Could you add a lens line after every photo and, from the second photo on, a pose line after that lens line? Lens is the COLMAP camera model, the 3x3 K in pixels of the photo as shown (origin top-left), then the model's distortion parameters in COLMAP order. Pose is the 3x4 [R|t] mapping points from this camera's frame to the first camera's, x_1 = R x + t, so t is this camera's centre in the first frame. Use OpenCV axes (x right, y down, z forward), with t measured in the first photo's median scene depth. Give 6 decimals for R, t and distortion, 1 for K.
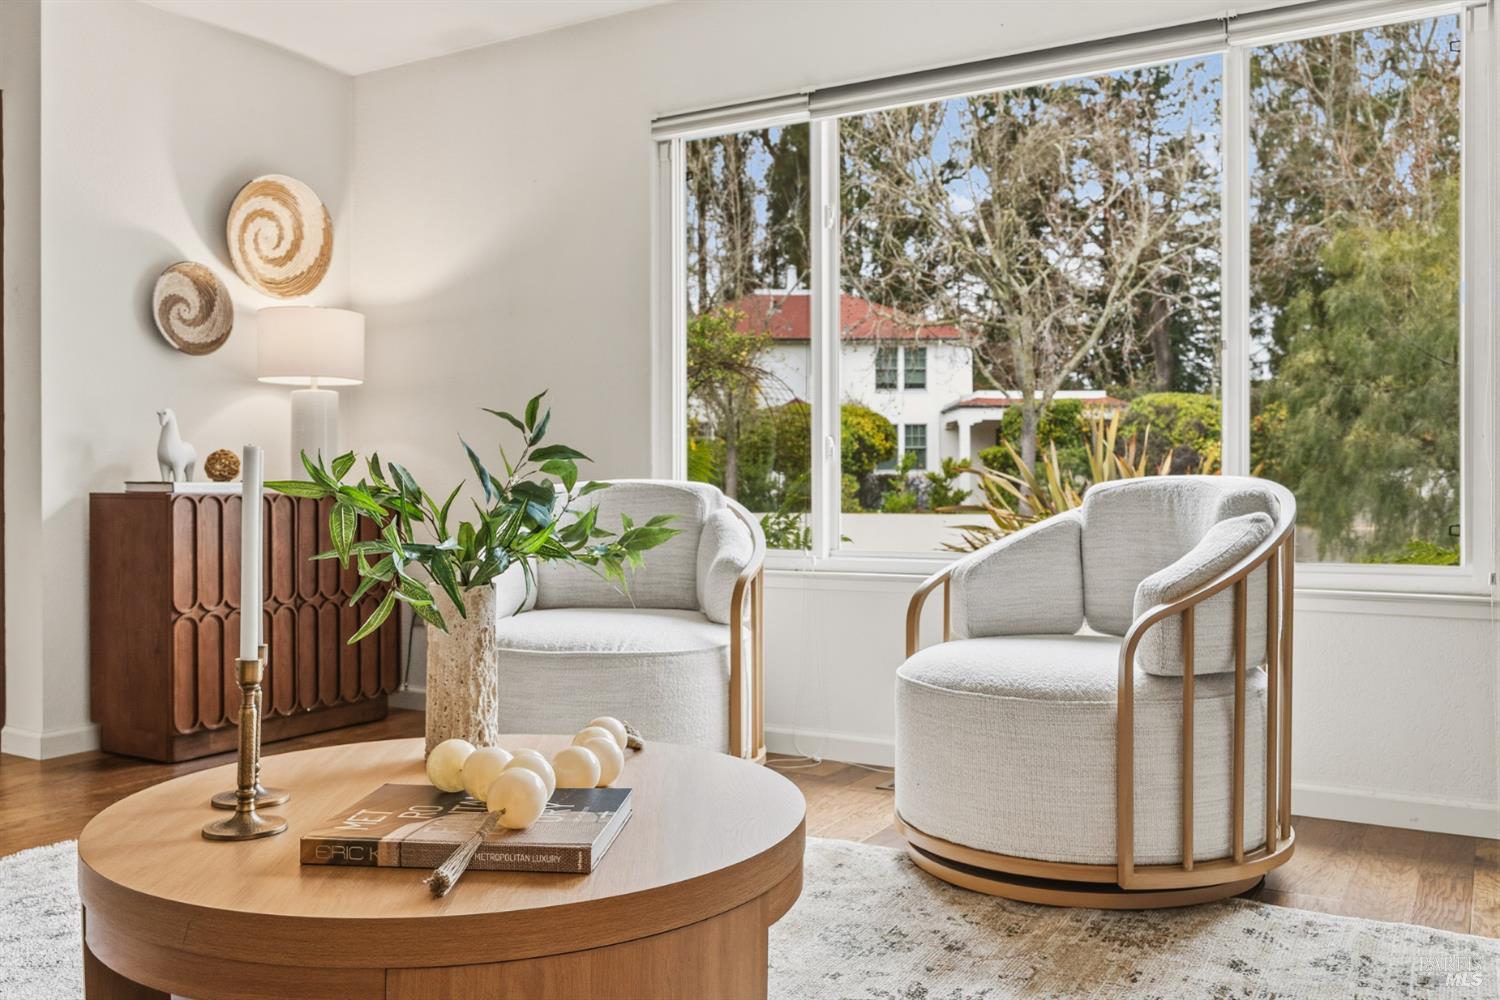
lens RADIAL K [[1288.6, 0, 747.9], [0, 1288.6, 498.6], [0, 0, 1]] dist [-0.008973, 0.020740]
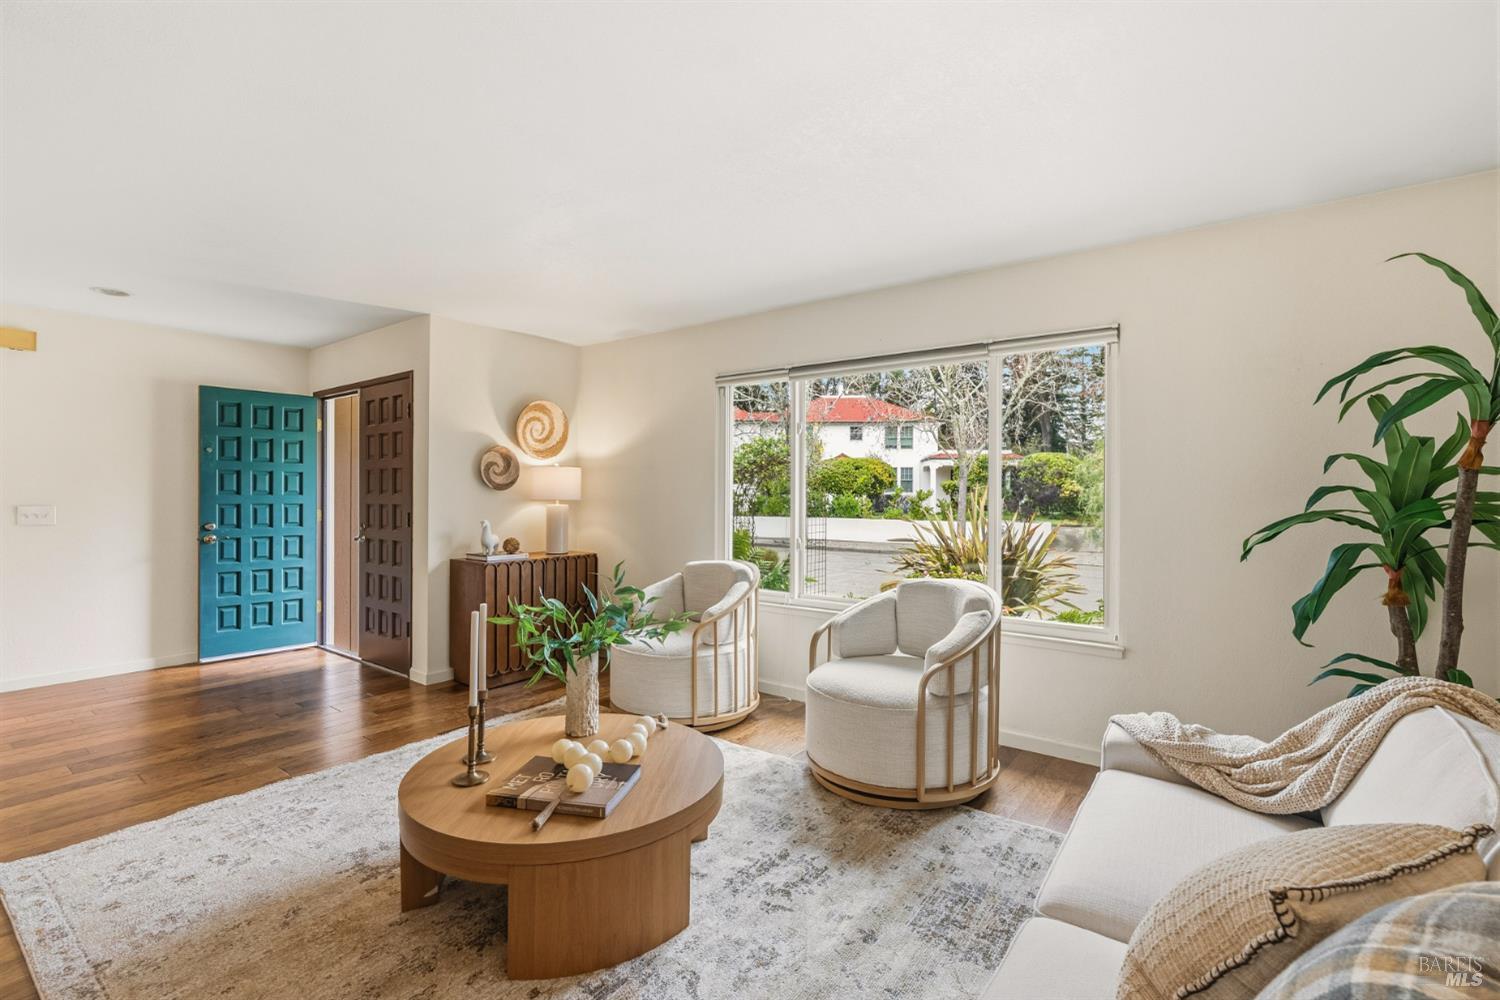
lens RADIAL K [[680.8, 0, 748.8], [0, 680.8, 501.5], [0, 0, 1]] dist [0.006874, -0.000094]
pose [[0.994219, 0.007547, -0.107109, 0.096378], [-0.007323, 0.999970, 0.002484, -0.103795], [0.107125, -0.001685, 0.994244, -0.064109]]
